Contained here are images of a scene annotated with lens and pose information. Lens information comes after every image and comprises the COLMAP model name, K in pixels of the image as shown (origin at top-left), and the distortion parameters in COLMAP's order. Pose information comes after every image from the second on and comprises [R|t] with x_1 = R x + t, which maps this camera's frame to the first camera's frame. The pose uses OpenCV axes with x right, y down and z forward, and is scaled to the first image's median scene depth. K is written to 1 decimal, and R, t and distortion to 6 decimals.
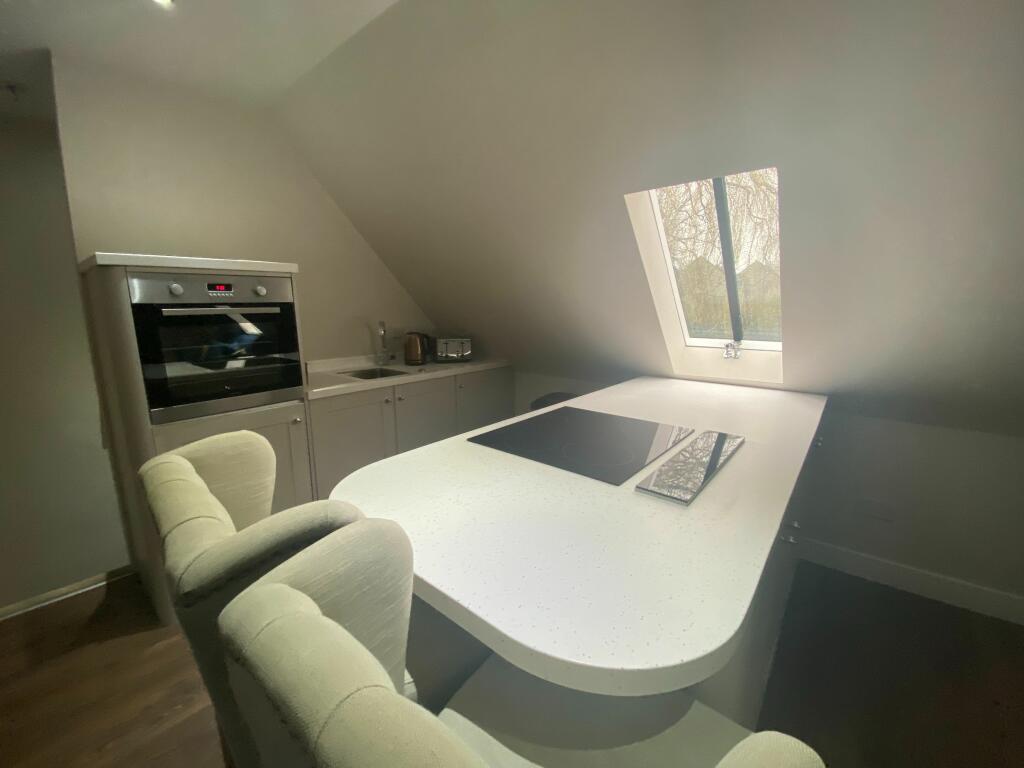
lens RADIAL K [[393.8, 0, 512.0], [0, 393.8, 384.0], [0, 0, 1]] dist [0.000495, -0.000011]
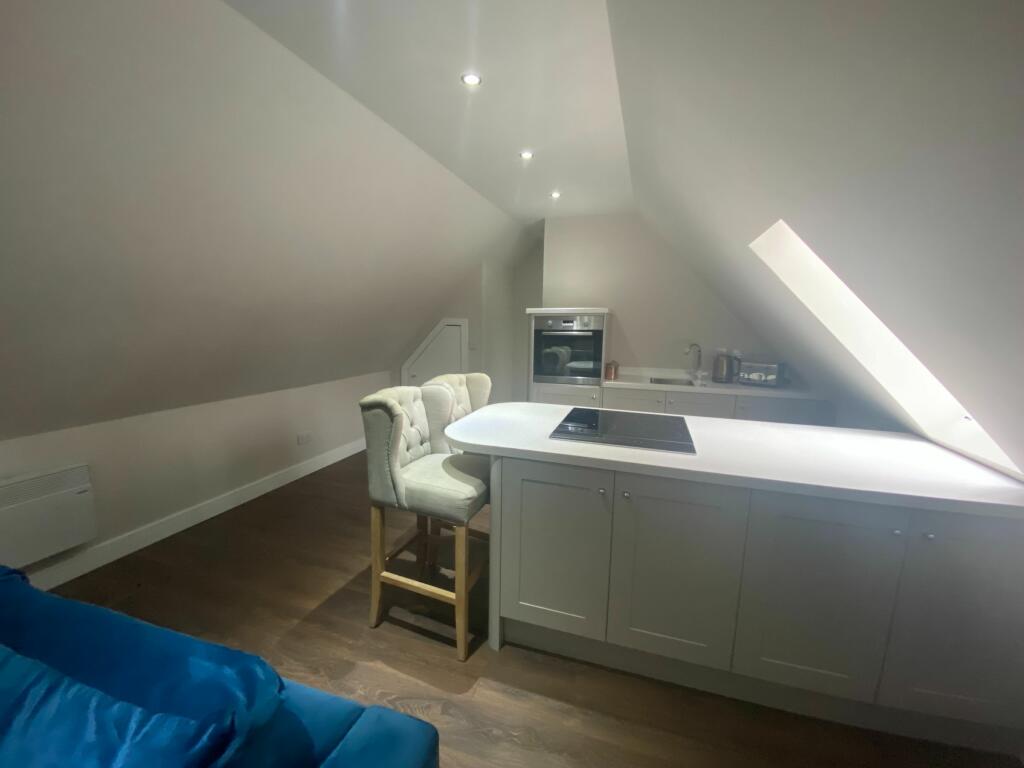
lens RADIAL K [[415.2, 0, 510.8], [0, 415.2, 379.2], [0, 0, 1]] dist [-0.000108, -0.000078]
pose [[0.365852, 0.130944, -0.921415, 1.052125], [-0.186094, 0.980351, 0.065430, -0.039569], [0.911878, 0.147532, 0.383032, -0.028631]]
